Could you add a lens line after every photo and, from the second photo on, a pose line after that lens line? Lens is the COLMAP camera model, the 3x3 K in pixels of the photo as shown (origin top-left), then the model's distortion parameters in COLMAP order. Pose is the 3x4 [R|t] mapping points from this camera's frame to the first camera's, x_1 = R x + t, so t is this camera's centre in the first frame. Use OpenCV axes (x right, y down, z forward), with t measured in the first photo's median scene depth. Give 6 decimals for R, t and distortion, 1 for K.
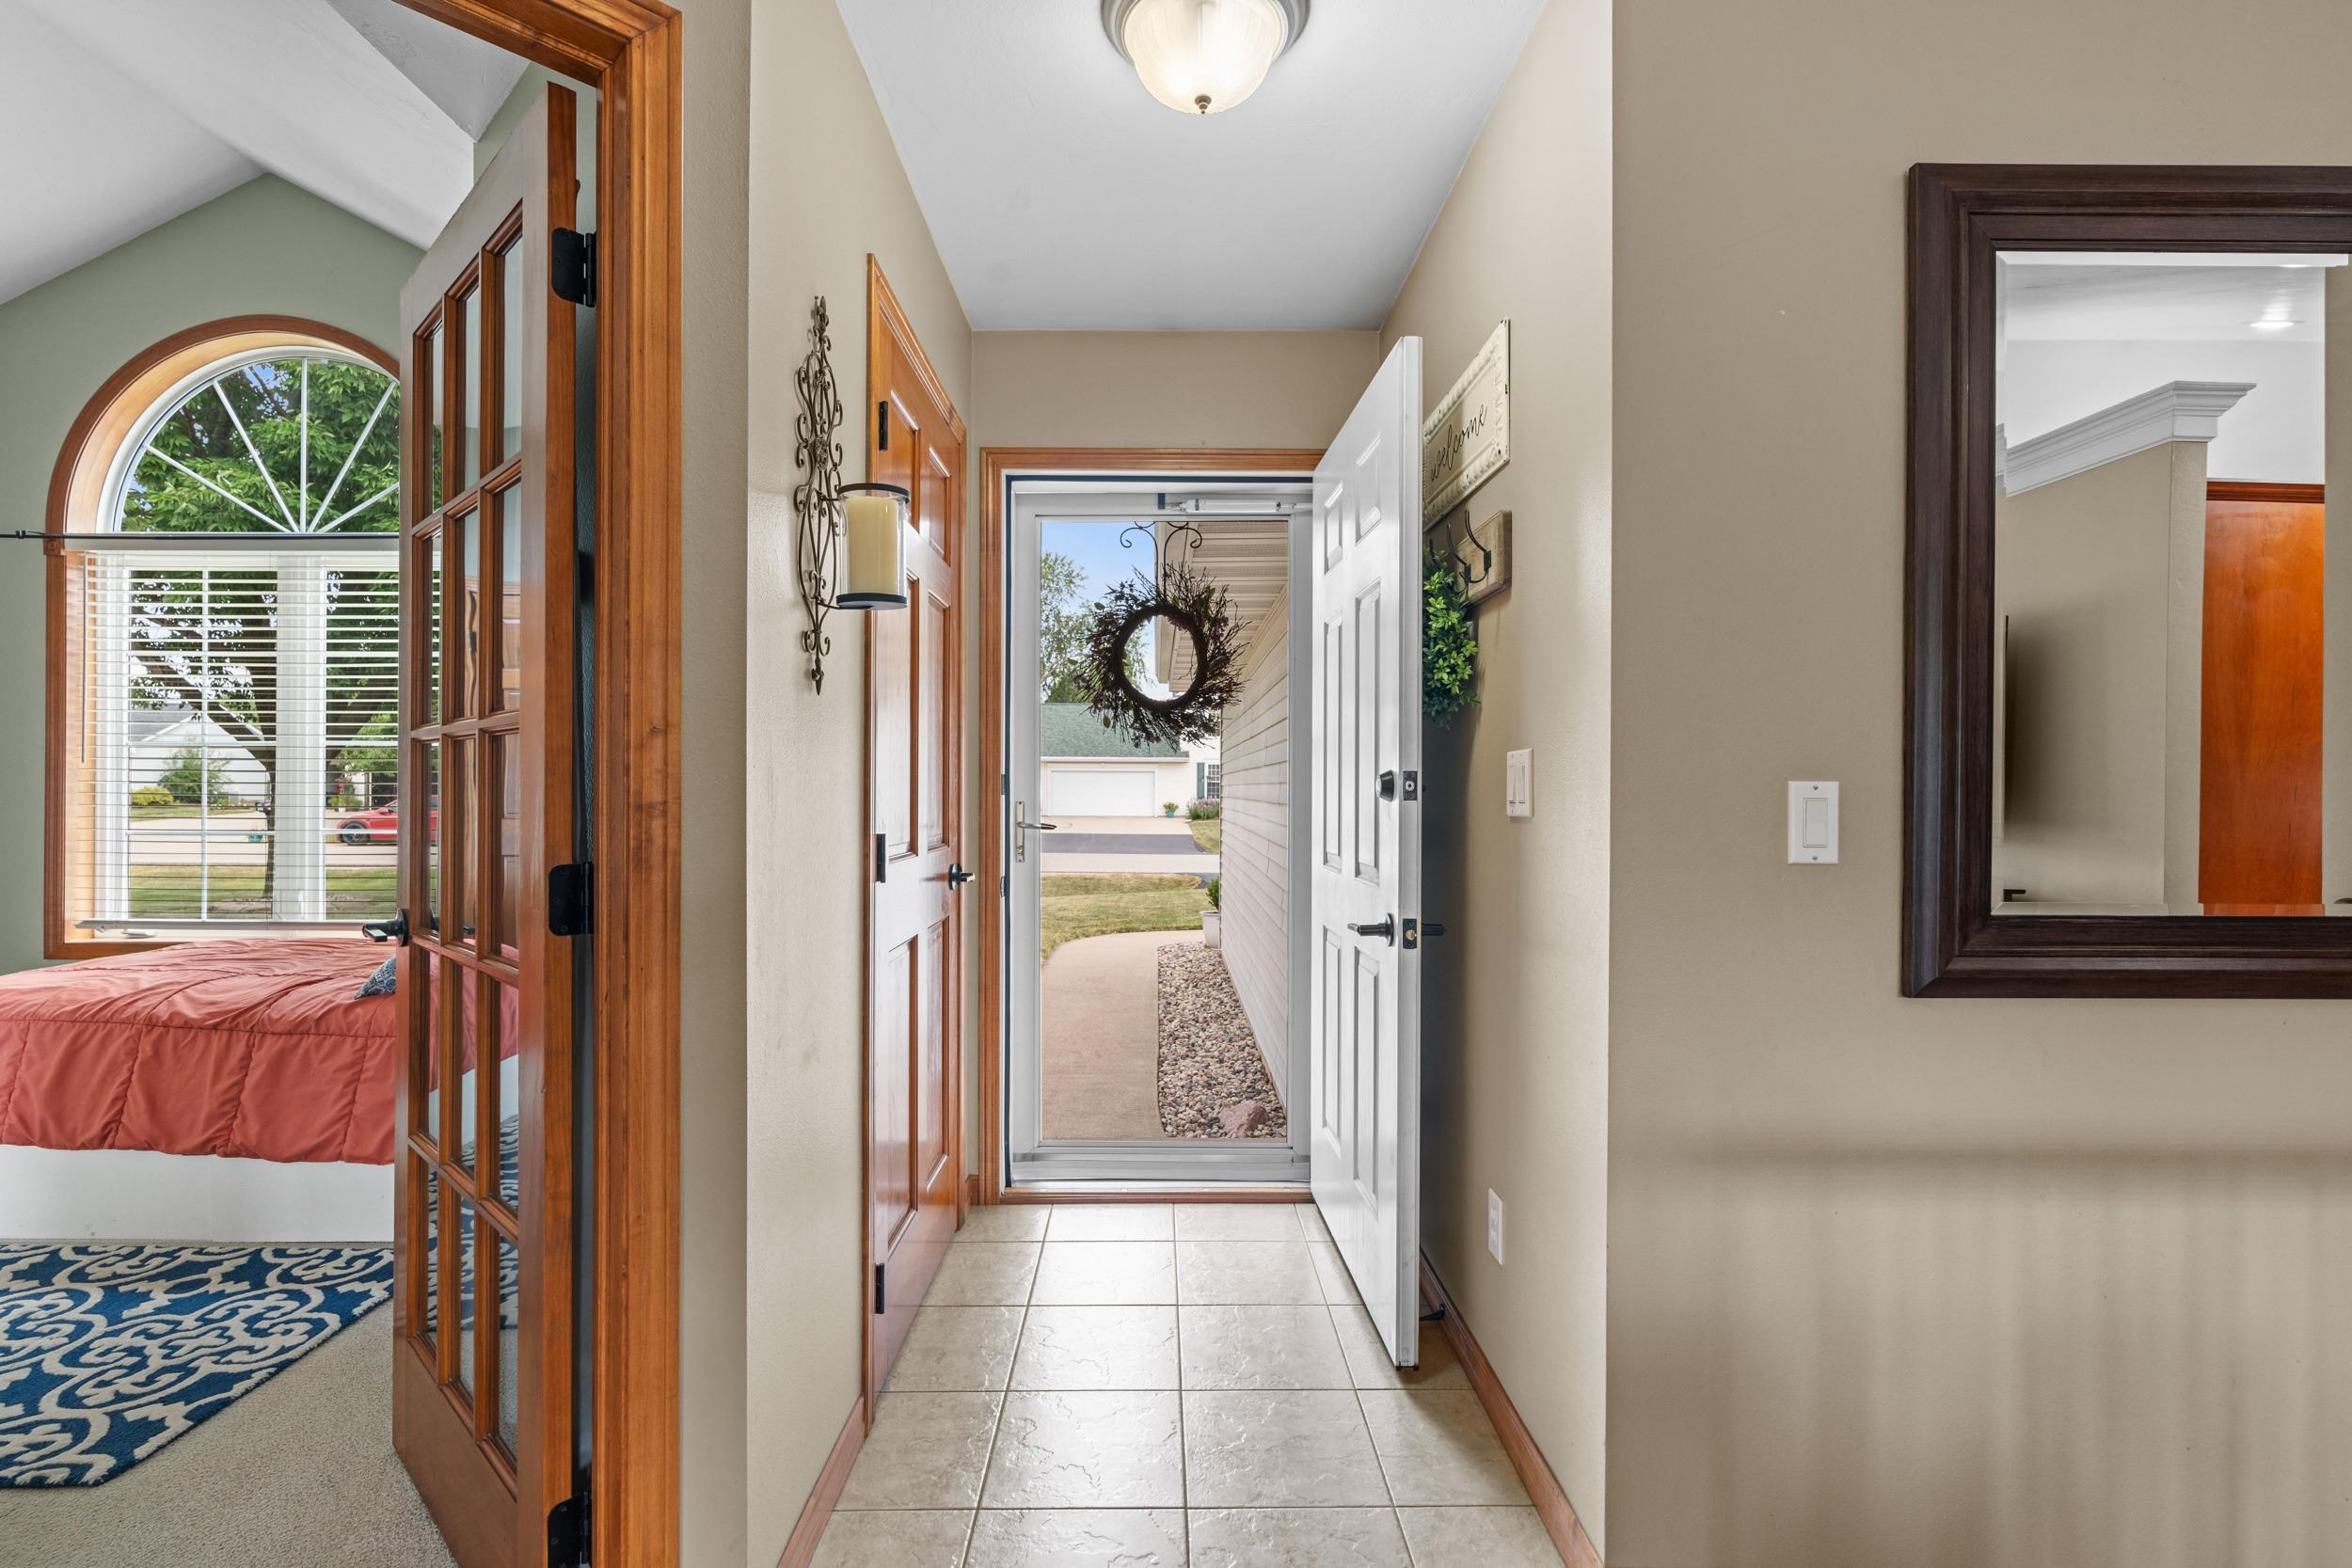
lens RADIAL K [[1063.5, 0, 1150.6], [0, 1063.5, 802.5], [0, 0, 1]] dist [-0.008014, 0.003065]
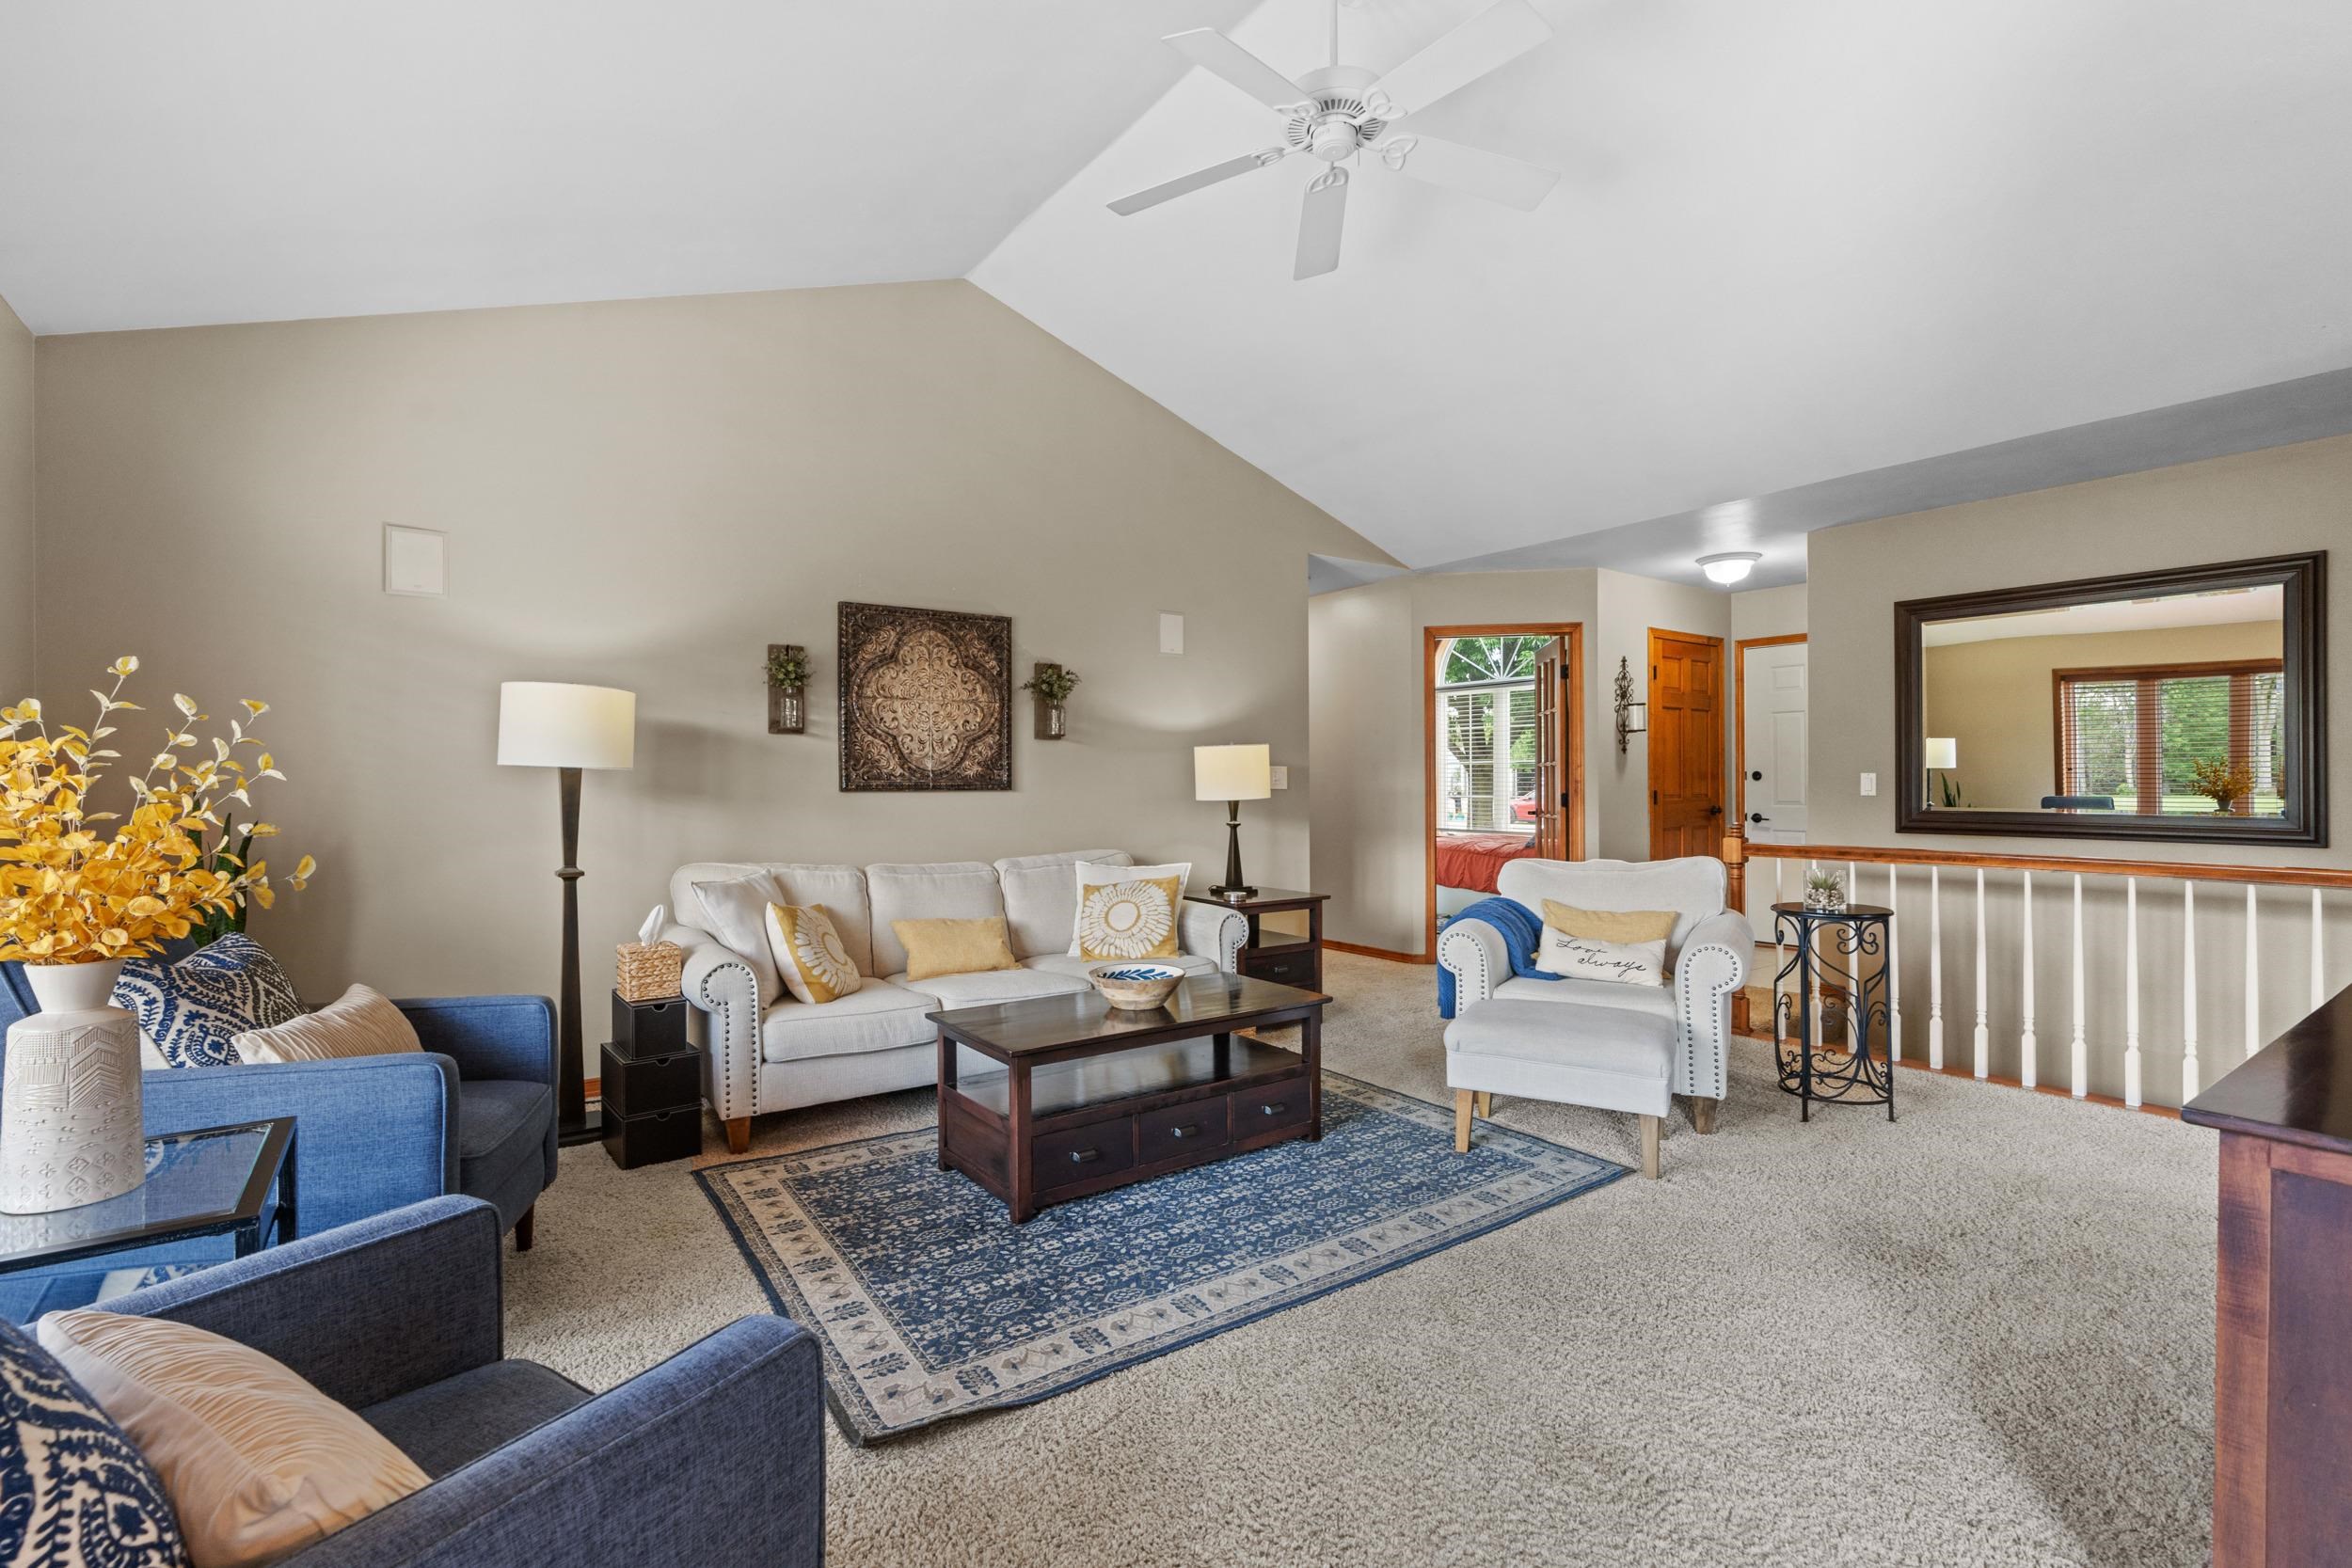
lens RADIAL K [[1063.5, 0, 1170.4], [0, 1063.5, 778.2], [0, 0, 1]] dist [-0.008014, 0.003065]
pose [[0.581103, -0.008325, -0.813787, 2.198292], [0.006464, 0.999963, -0.005614, 0.002109], [0.813804, -0.001998, 0.581136, -3.073273]]
